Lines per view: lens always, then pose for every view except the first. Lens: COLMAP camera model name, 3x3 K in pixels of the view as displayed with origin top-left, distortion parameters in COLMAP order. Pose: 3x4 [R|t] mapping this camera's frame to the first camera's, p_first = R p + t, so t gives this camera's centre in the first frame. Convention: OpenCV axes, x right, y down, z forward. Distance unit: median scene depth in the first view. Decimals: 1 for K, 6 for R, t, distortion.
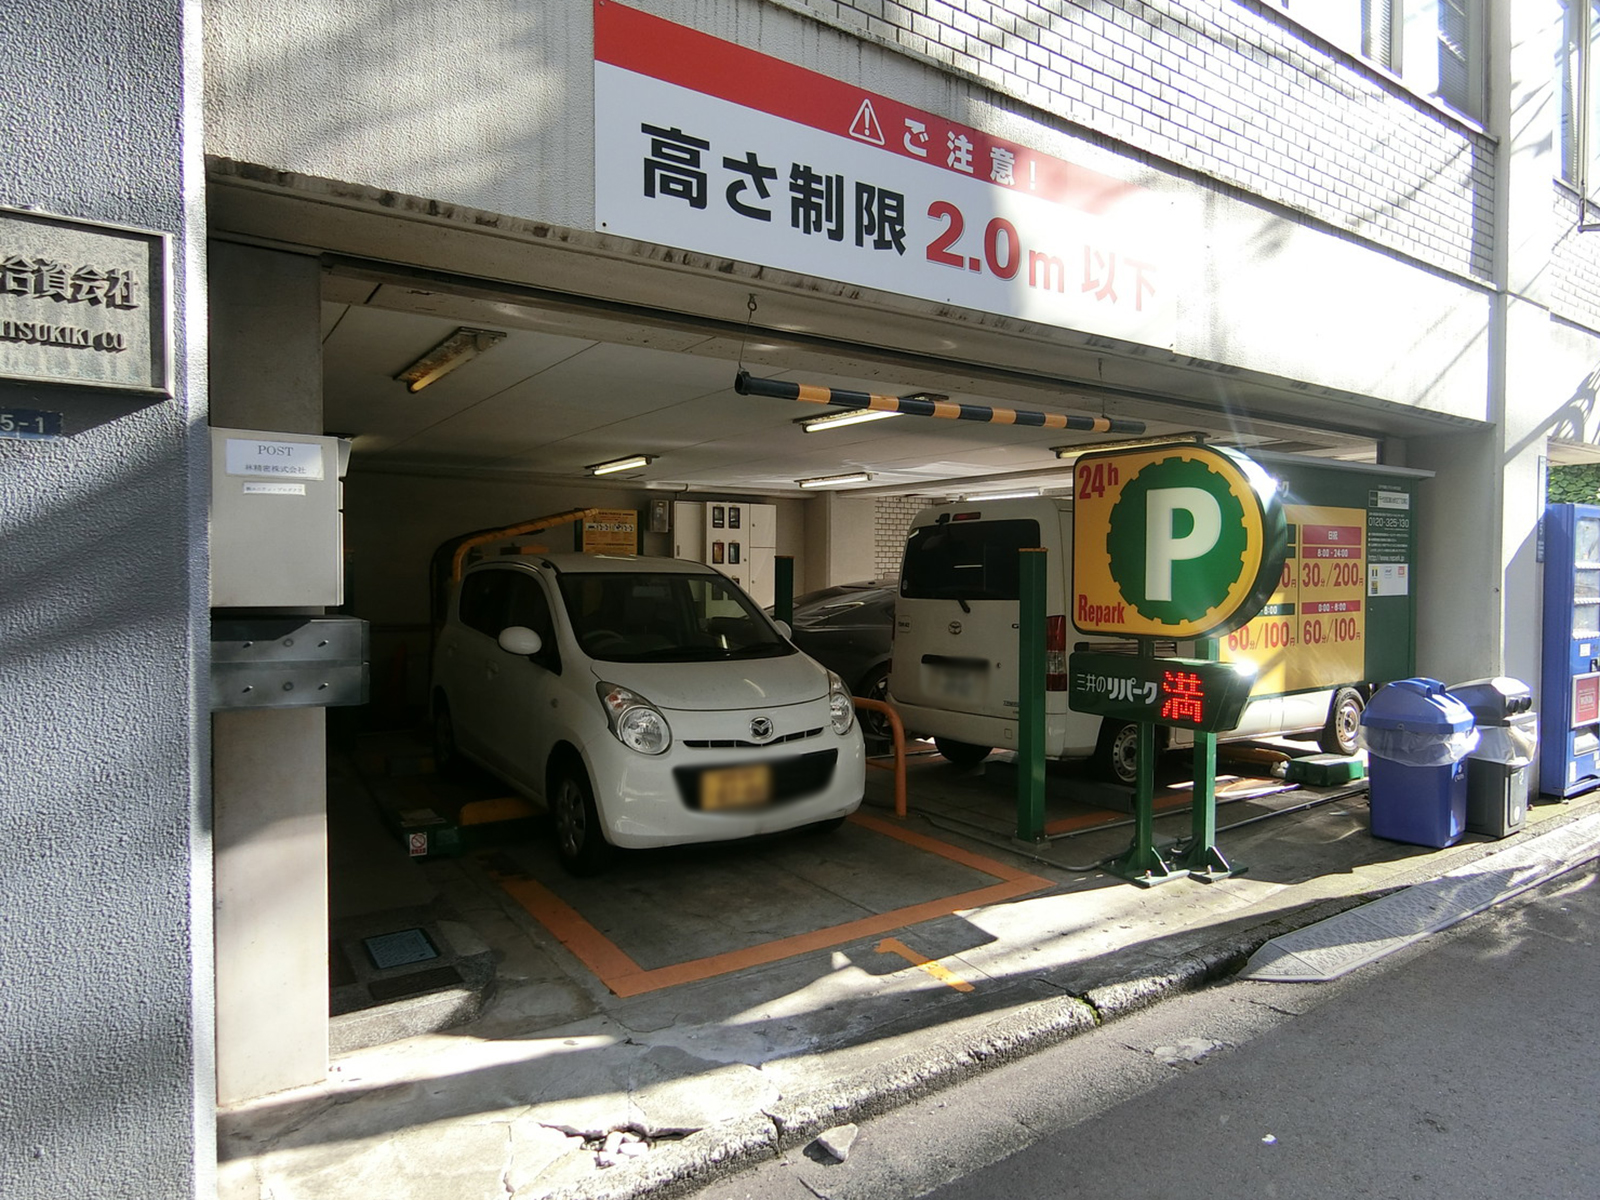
lens RADIAL K [[949.1, 0, 793.7], [0, 949.1, 610.6], [0, 0, 1]] dist [-0.002914, -0.000747]
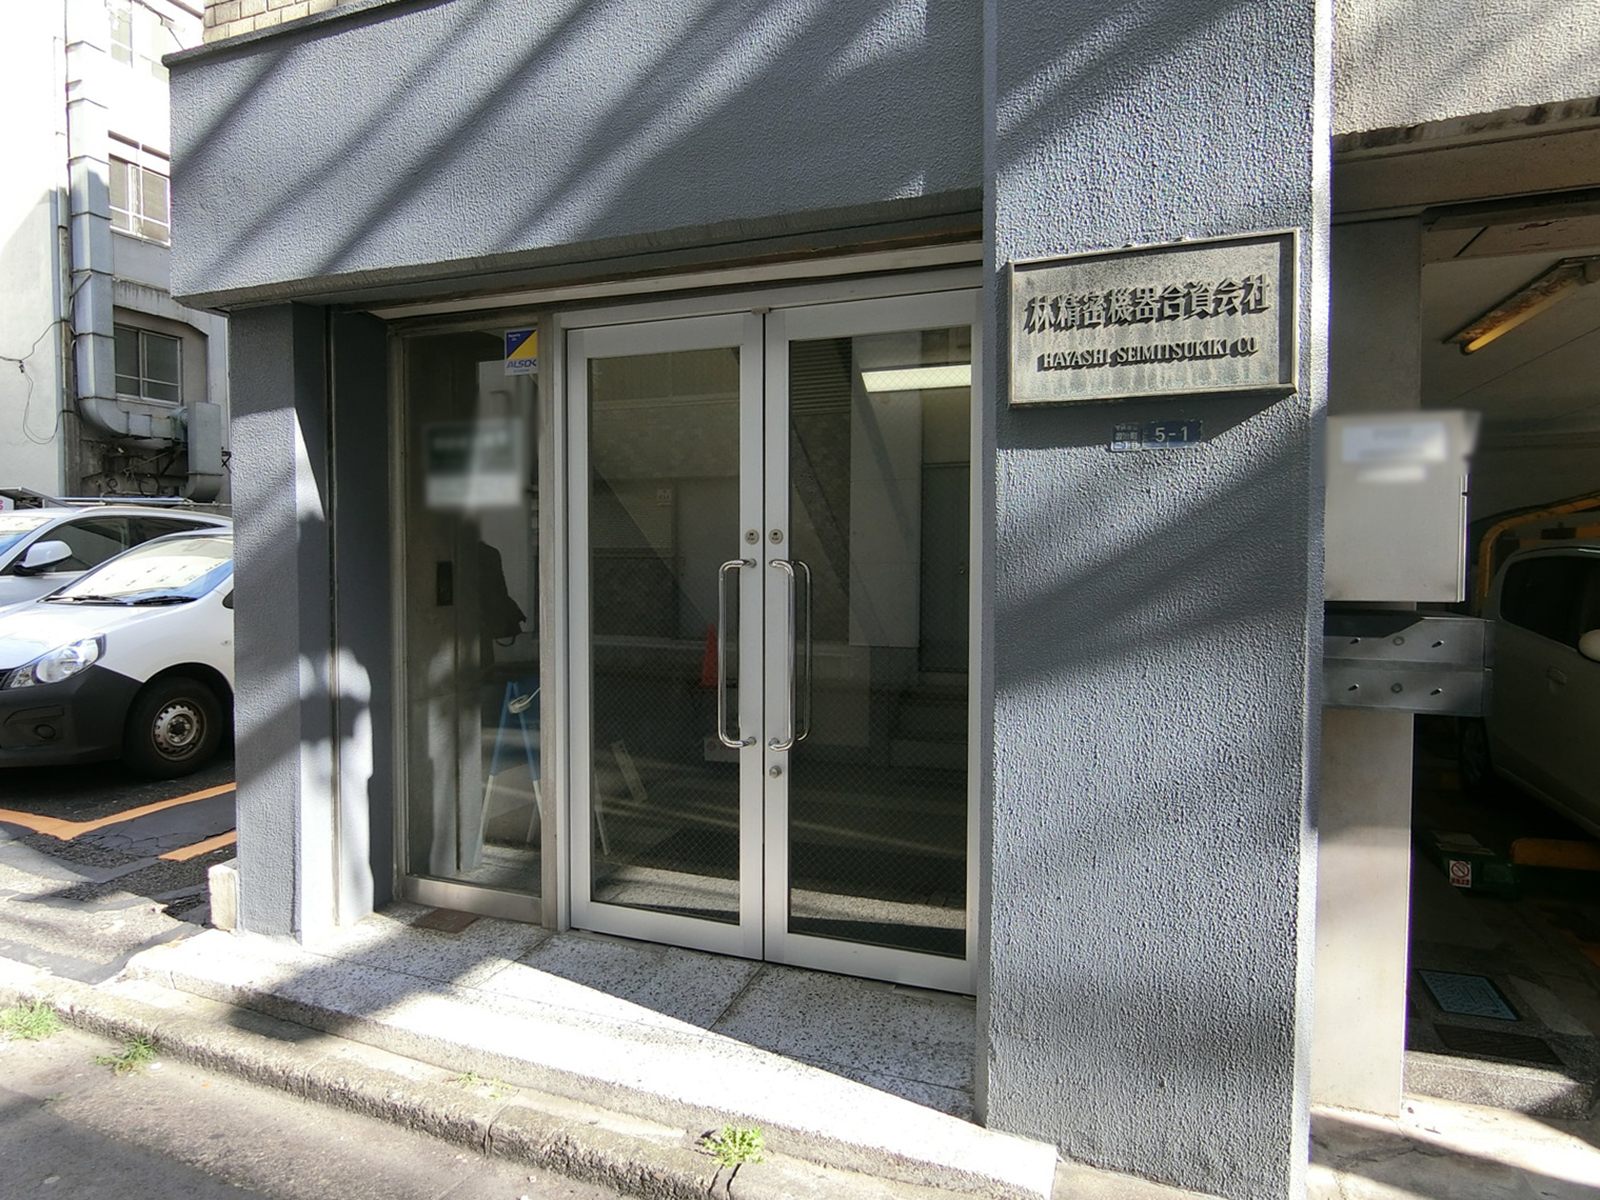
lens RADIAL K [[949.1, 0, 793.7], [0, 949.1, 610.6], [0, 0, 1]] dist [-0.002914, -0.000747]
pose [[0.584190, 0.031185, -0.811018, -0.141626], [-0.021829, 0.999504, 0.022709, -0.003945], [0.811323, 0.004437, 0.584581, -0.017659]]
